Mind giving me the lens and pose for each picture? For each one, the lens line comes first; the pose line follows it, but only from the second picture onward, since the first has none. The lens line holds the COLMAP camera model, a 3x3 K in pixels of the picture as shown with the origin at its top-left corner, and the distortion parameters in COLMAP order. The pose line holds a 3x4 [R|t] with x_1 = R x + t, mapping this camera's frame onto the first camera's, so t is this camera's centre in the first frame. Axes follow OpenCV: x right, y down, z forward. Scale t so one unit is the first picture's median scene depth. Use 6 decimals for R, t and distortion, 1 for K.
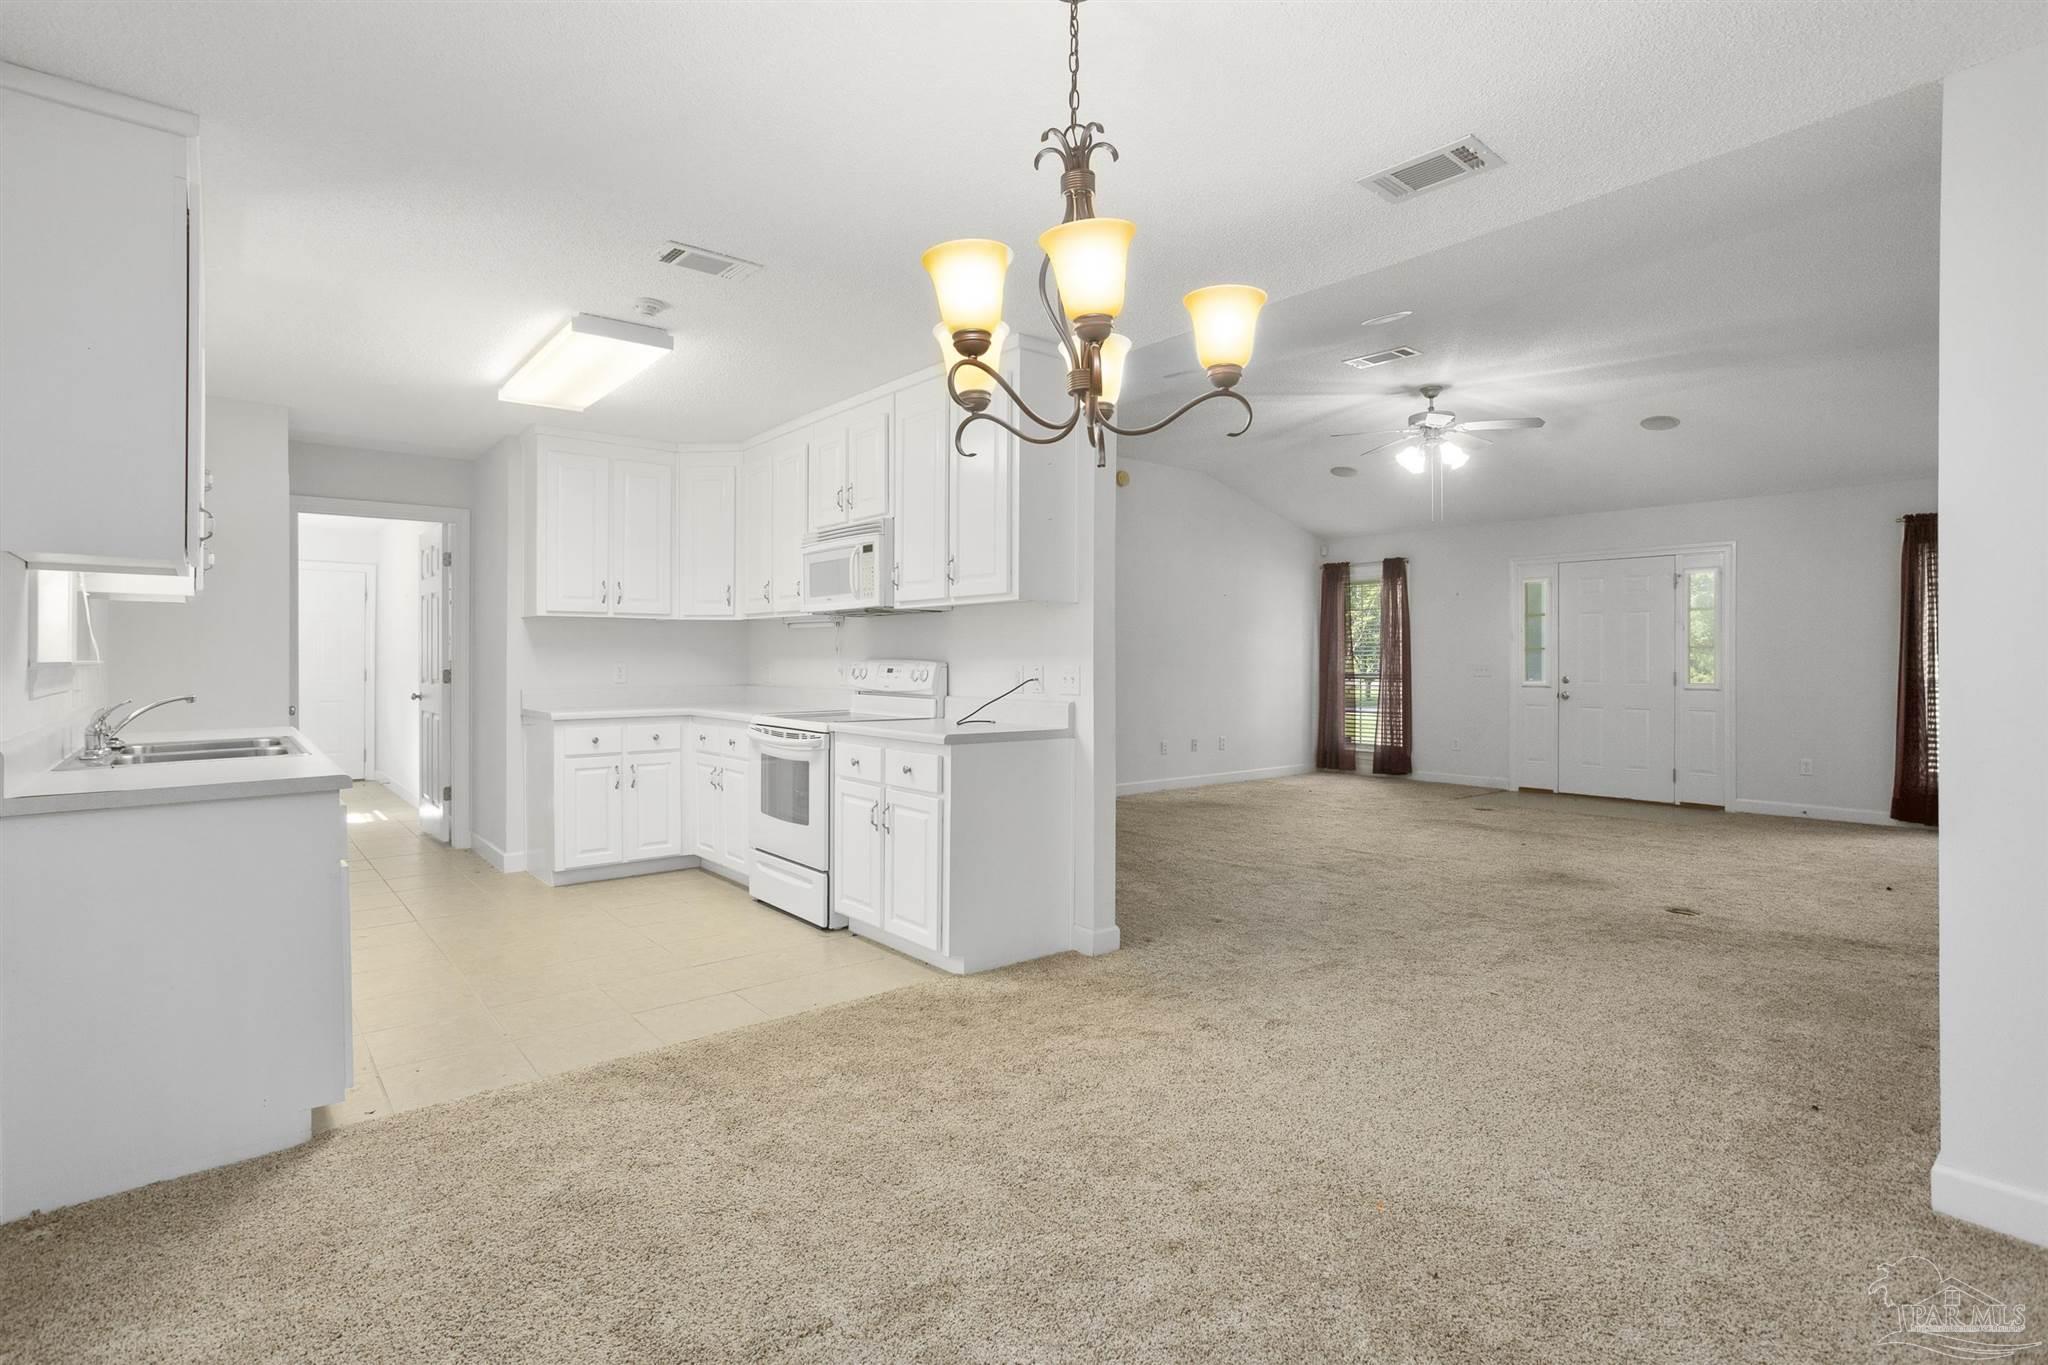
lens RADIAL K [[1004.8, 0, 1027.8], [0, 1004.8, 664.0], [0, 0, 1]] dist [0.015693, 0.007965]
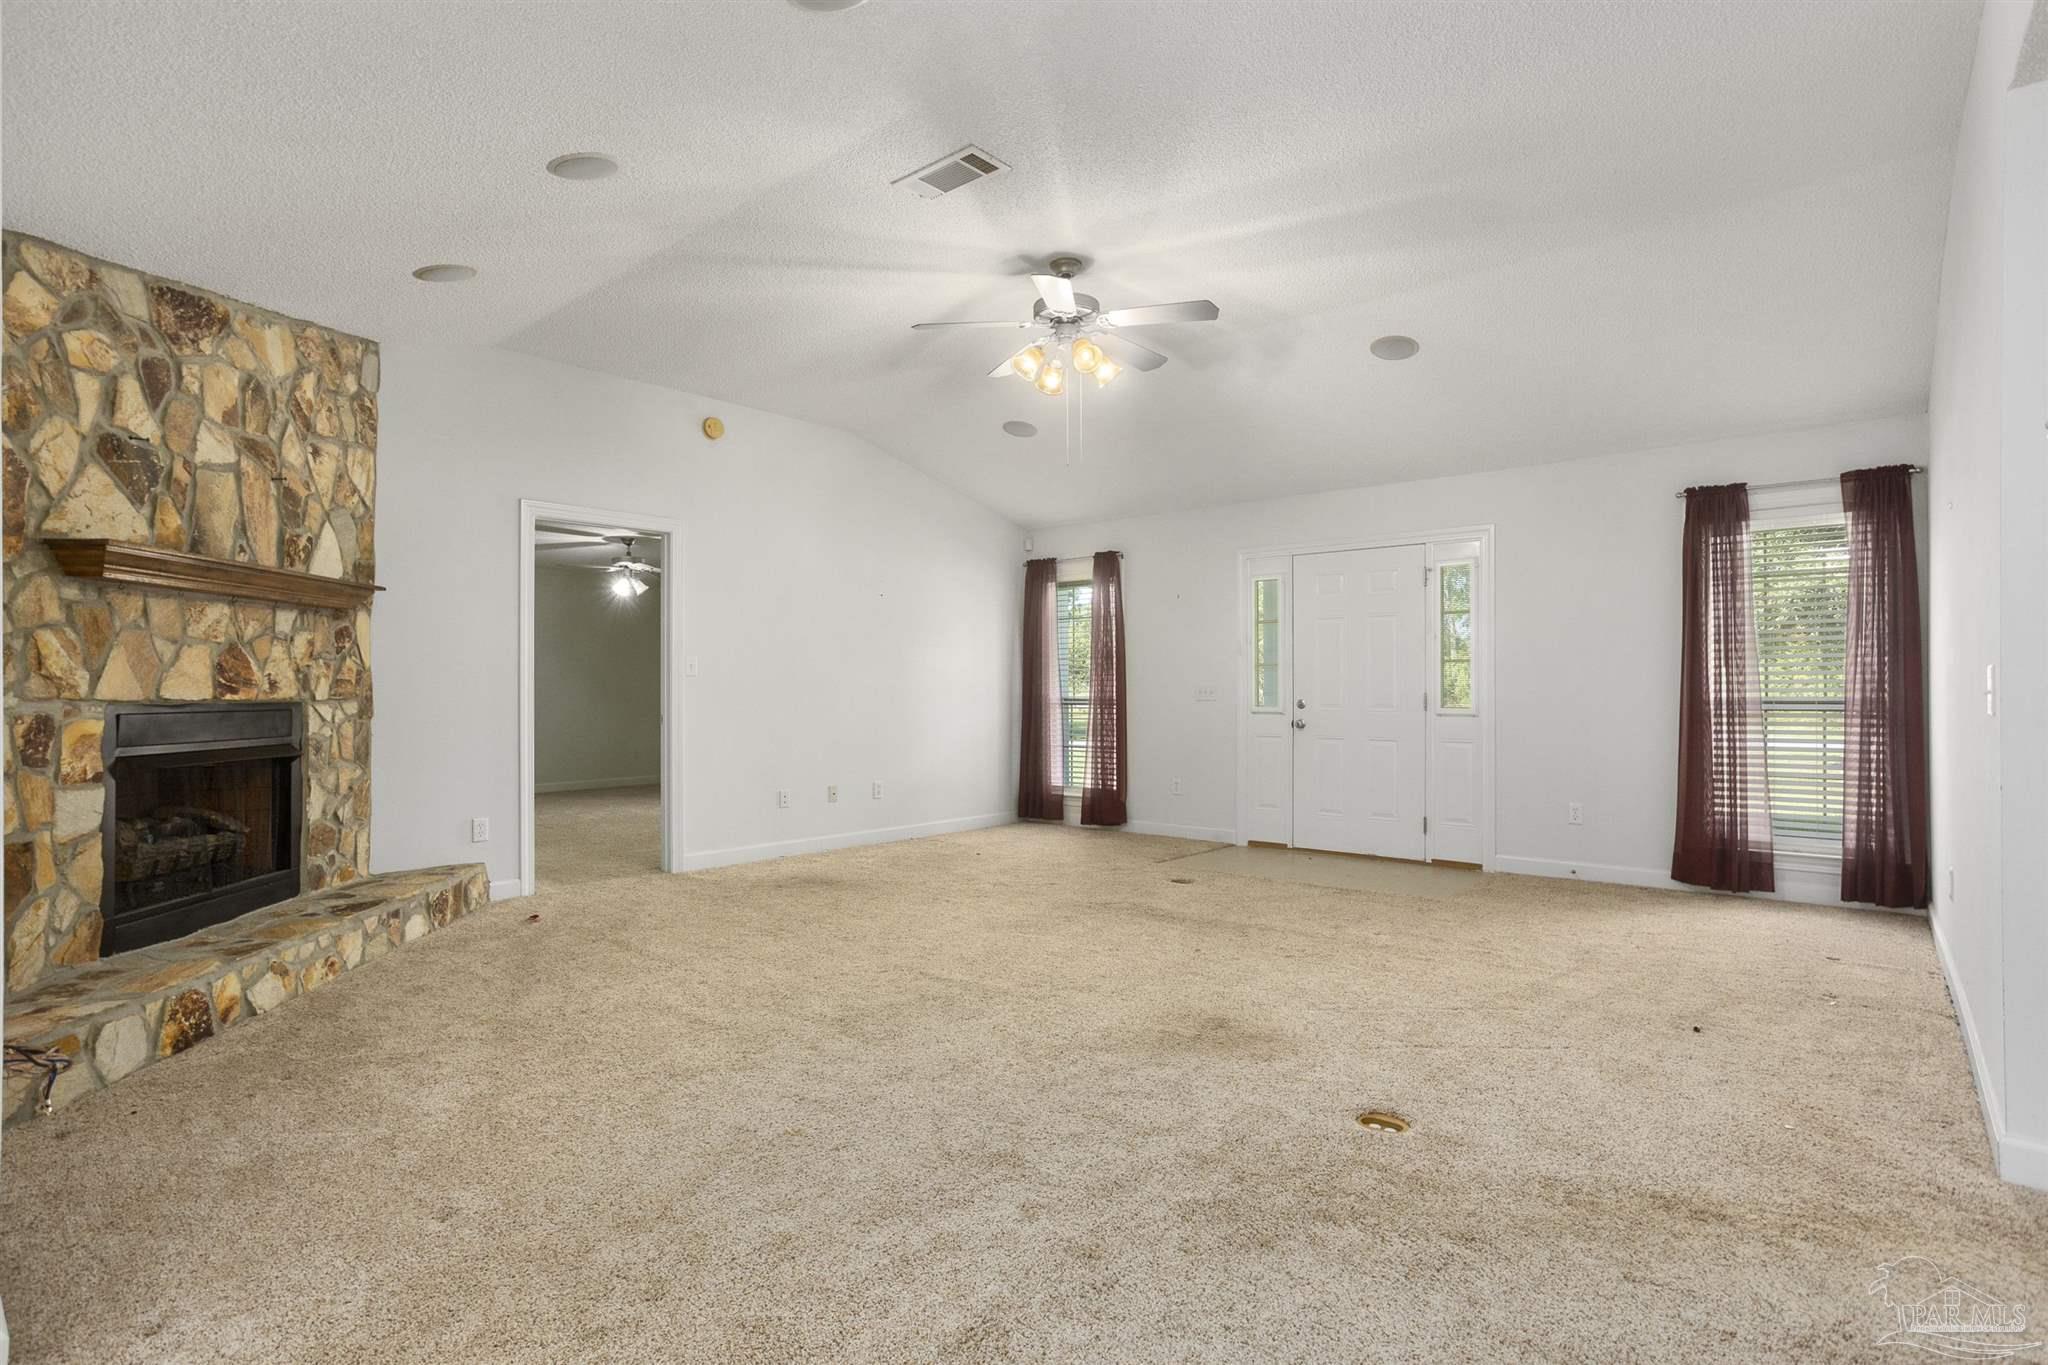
lens RADIAL K [[1004.8, 0, 1012.6], [0, 1004.8, 681.9], [0, 0, 1]] dist [0.015693, 0.007965]
pose [[0.988721, -0.000288, 0.149771, 0.191719], [0.001969, 0.999937, -0.011074, 0.006393], [-0.149759, 0.011244, 0.988659, 0.255215]]
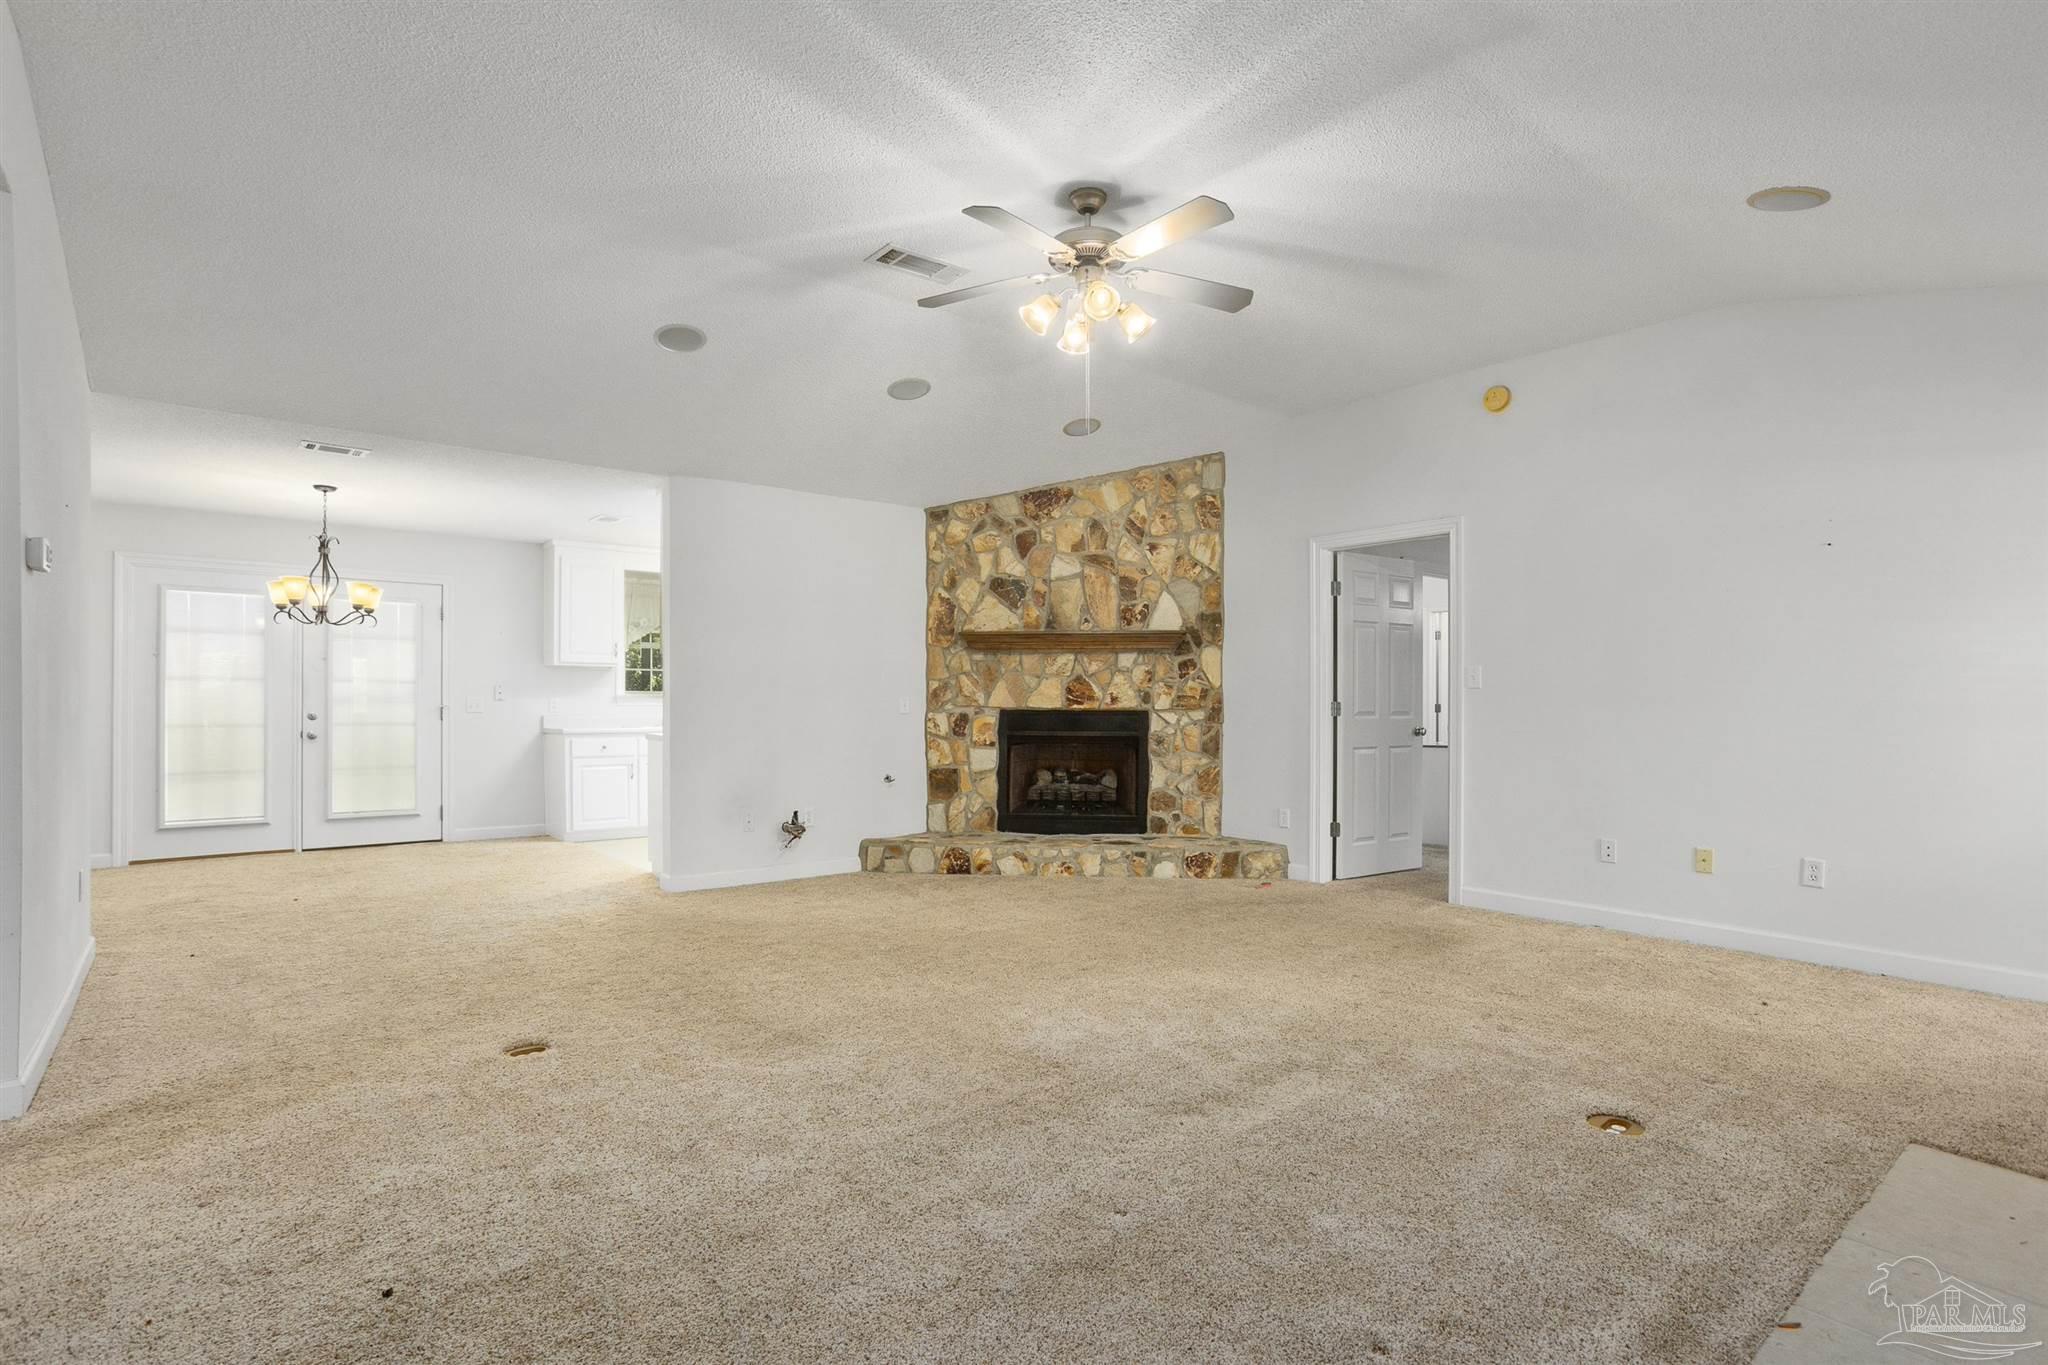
lens RADIAL K [[1042.8, 0, 1023.3], [0, 1042.8, 698.3], [0, 0, 1]] dist [-0.021557, 0.002260]
pose [[-0.010782, -0.006525, -0.999921, 0.632860], [-0.007015, 0.999955, -0.006449, 0.006649], [0.999917, 0.006945, -0.010827, 0.637764]]
